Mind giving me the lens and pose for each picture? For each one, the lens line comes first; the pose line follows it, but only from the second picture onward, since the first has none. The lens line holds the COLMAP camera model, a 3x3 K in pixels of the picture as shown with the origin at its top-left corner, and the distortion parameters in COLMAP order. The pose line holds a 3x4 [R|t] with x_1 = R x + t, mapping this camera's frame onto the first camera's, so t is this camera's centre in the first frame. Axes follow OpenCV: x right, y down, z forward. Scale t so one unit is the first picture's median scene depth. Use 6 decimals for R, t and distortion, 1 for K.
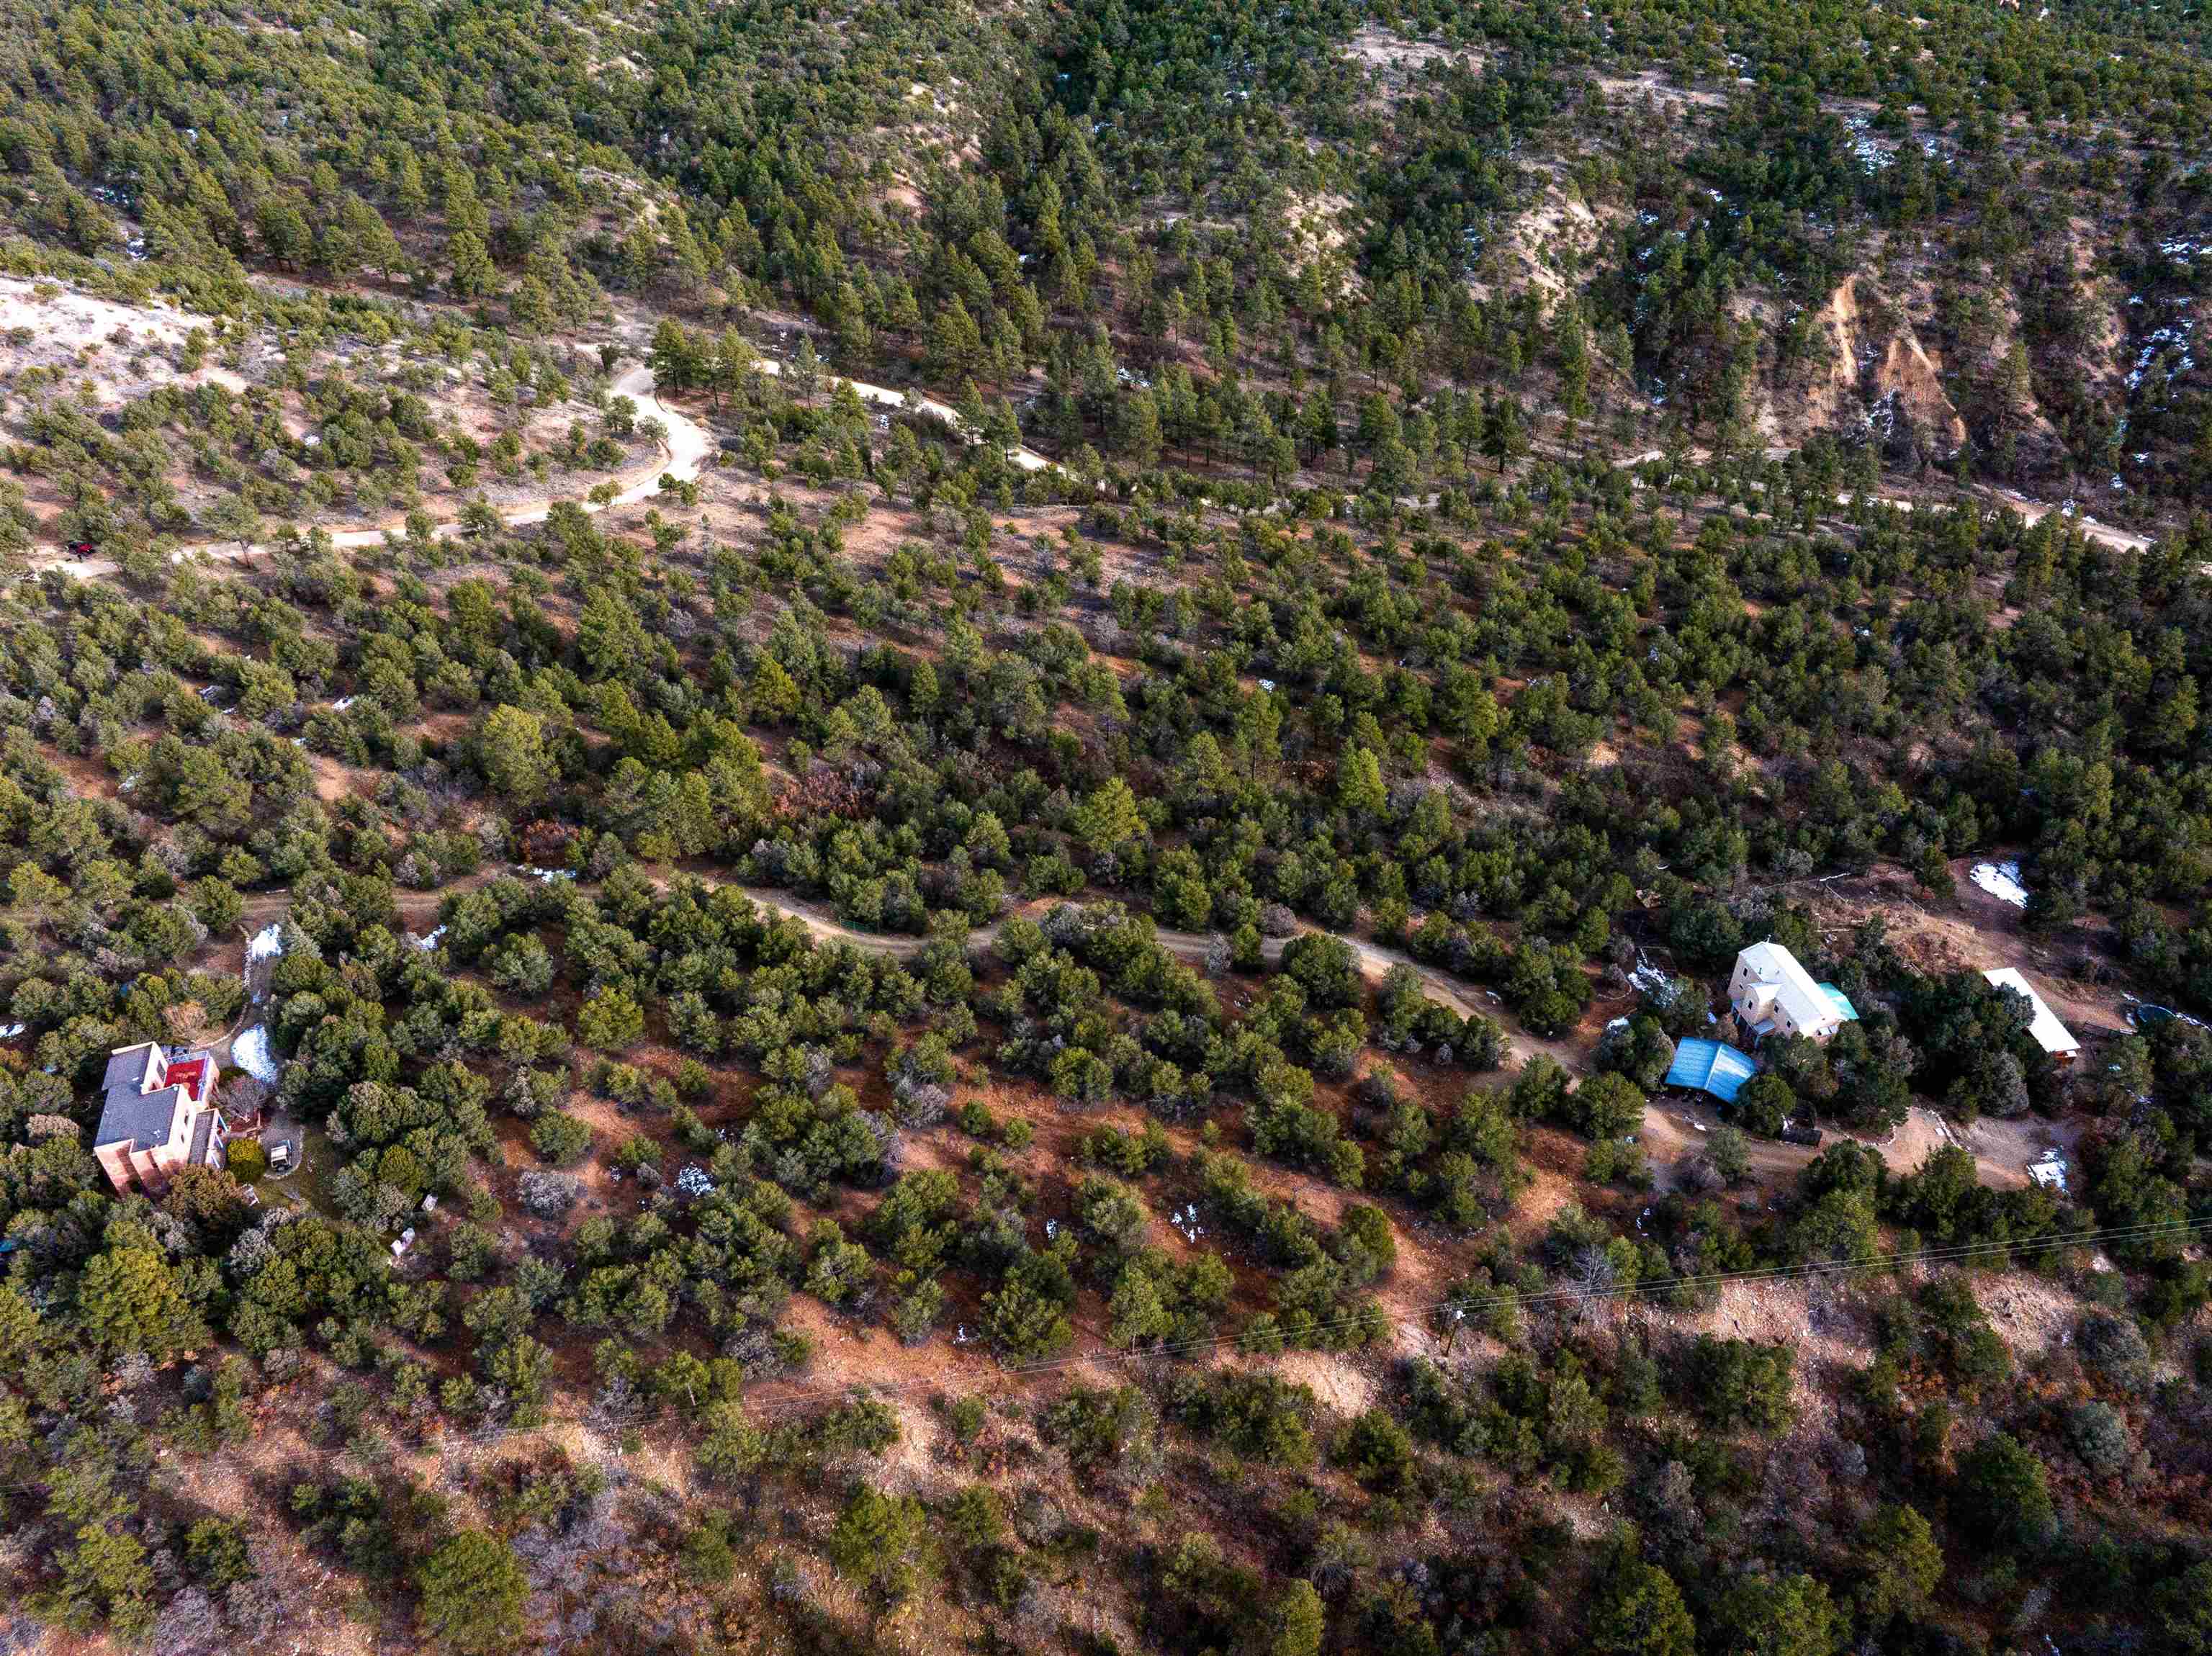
lens RADIAL K [[1564.7, 0, 1106.0], [0, 1564.7, 828.0], [0, 0, 1]] dist [-0.058555, 0.025214]
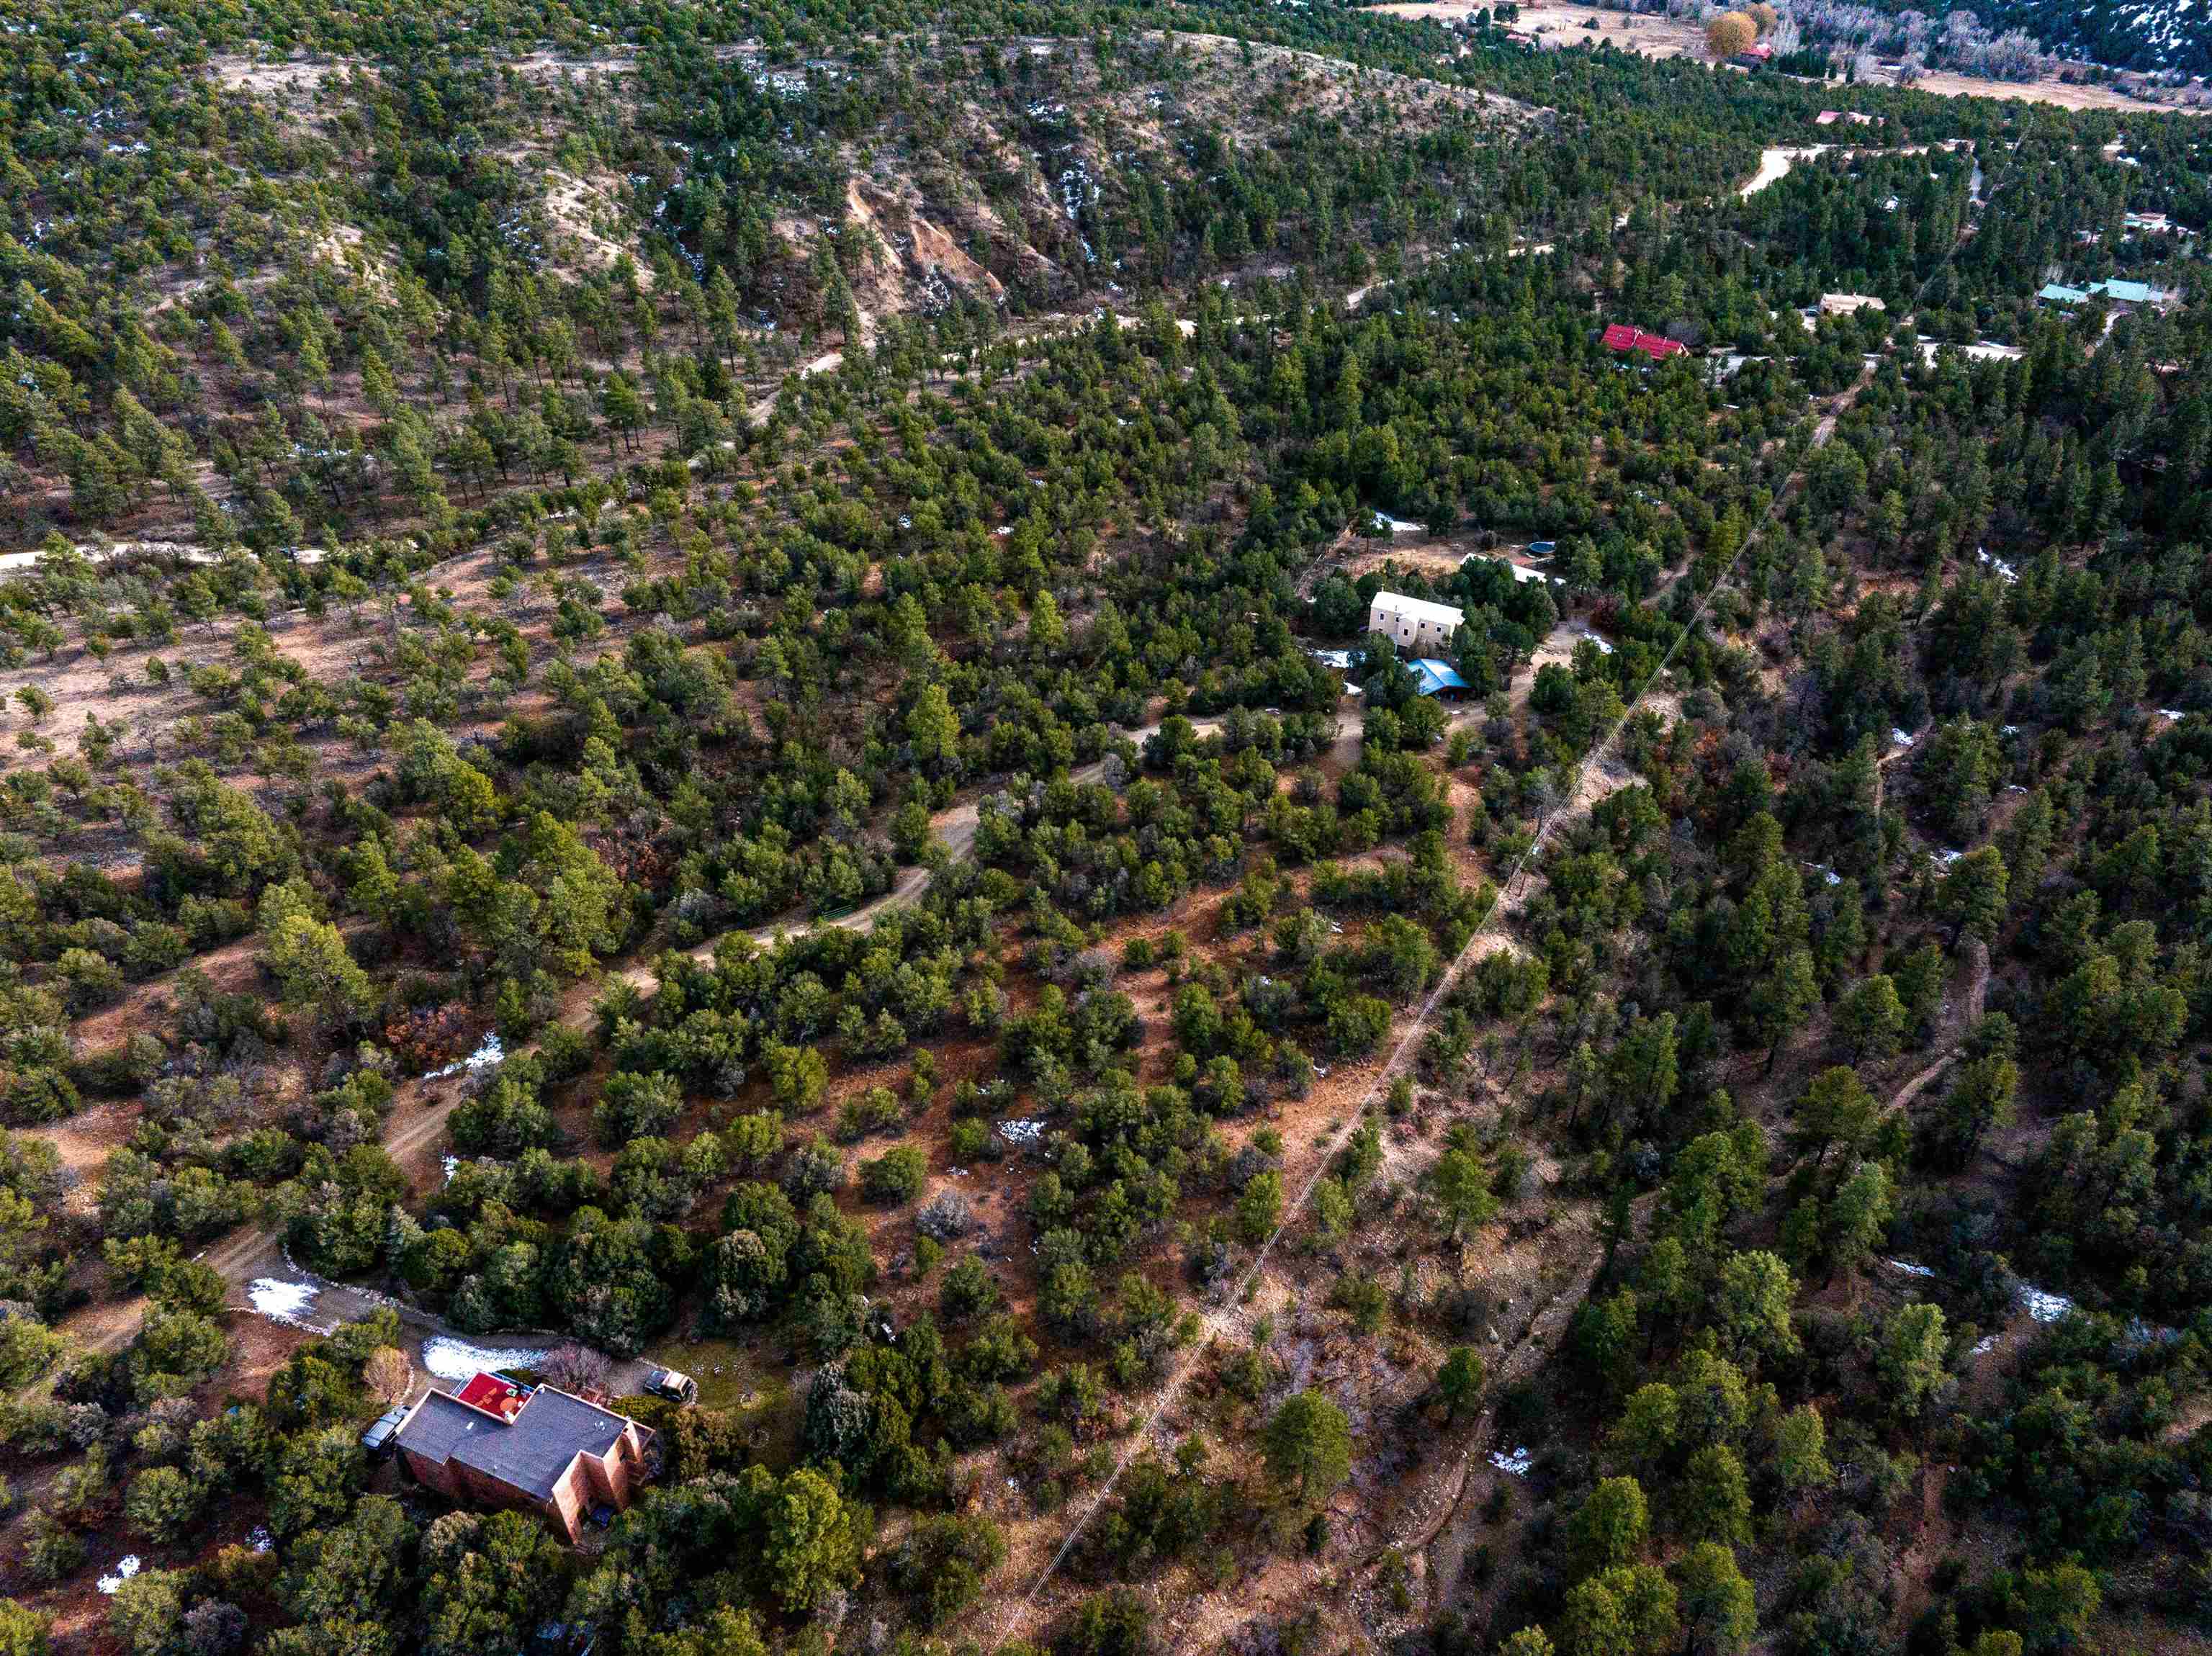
lens RADIAL K [[1564.7, 0, 1106.0], [0, 1564.7, 828.0], [0, 0, 1]] dist [-0.058555, 0.025214]
pose [[0.649996, -0.440108, 0.619524, -0.337223], [0.443213, 0.881768, 0.161392, -0.036029], [-0.617307, 0.169677, 0.768207, 0.072997]]
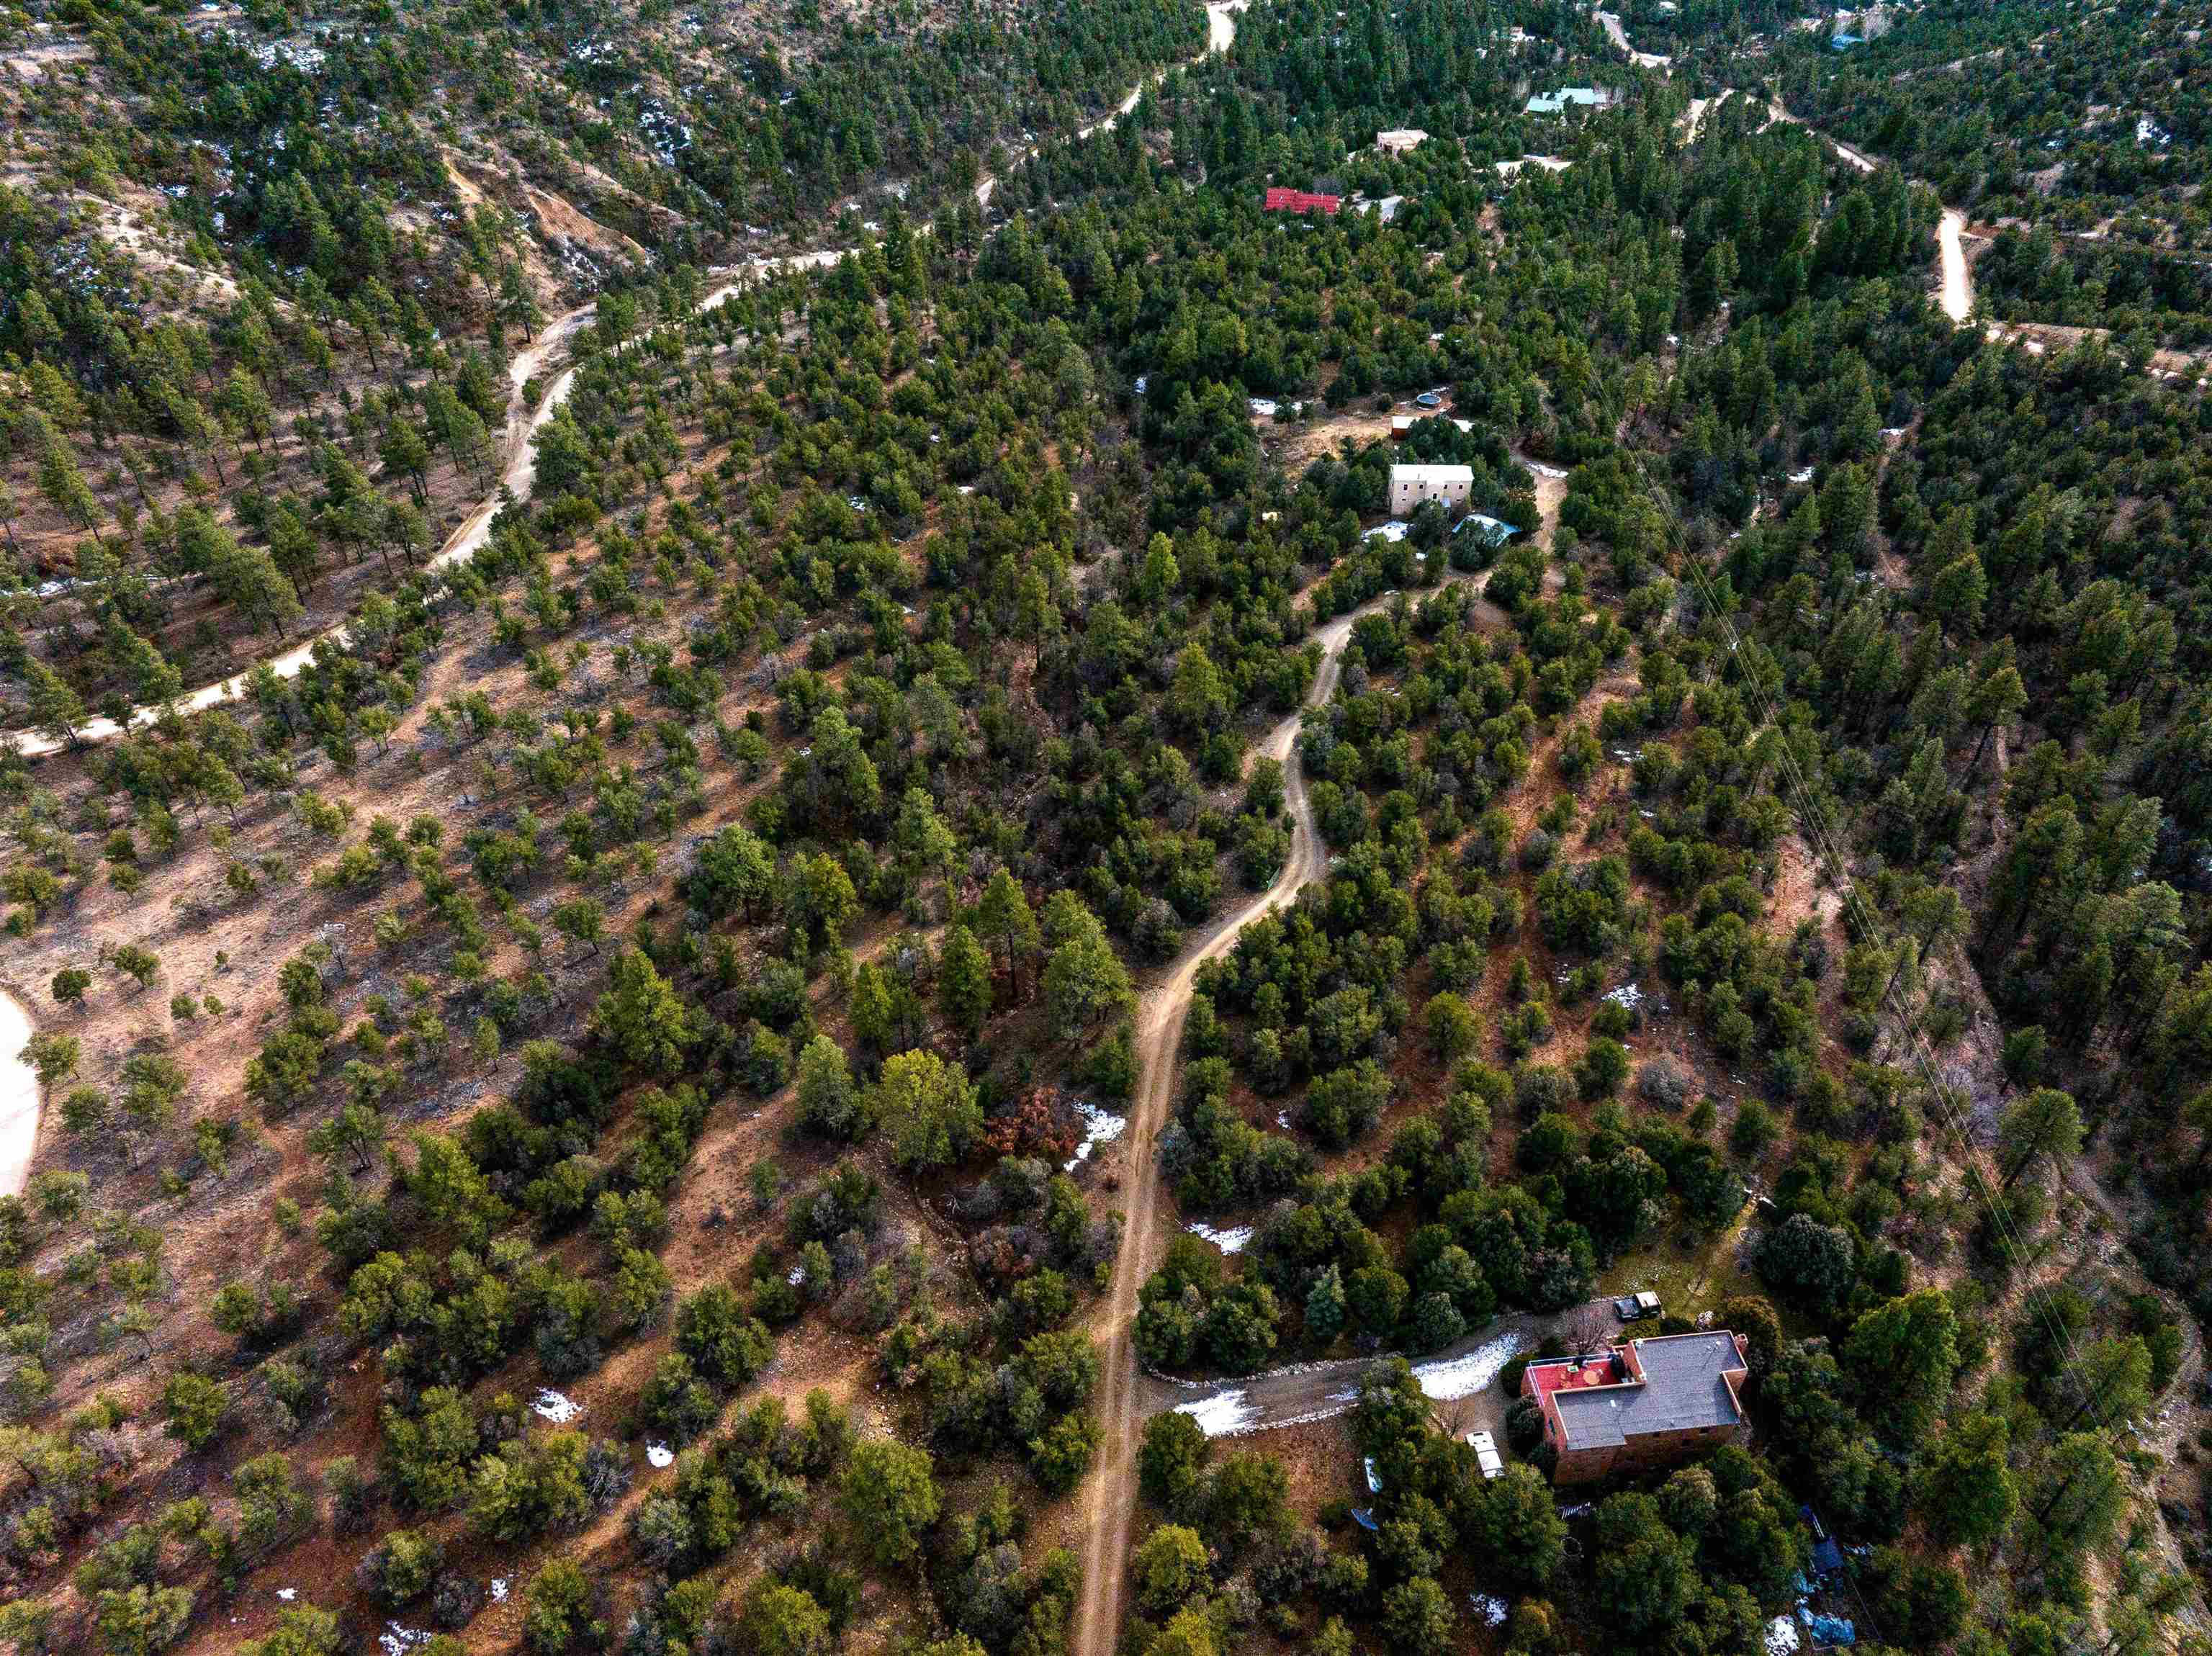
lens RADIAL K [[1530.6, 0, 1112.6], [0, 1530.6, 866.0], [0, 0, 1]] dist [-0.090753, 0.056064]
pose [[0.215180, -0.635969, 0.741108, -0.469584], [0.567170, 0.699165, 0.435299, -0.217384], [-0.794994, 0.326667, 0.511149, 0.305529]]
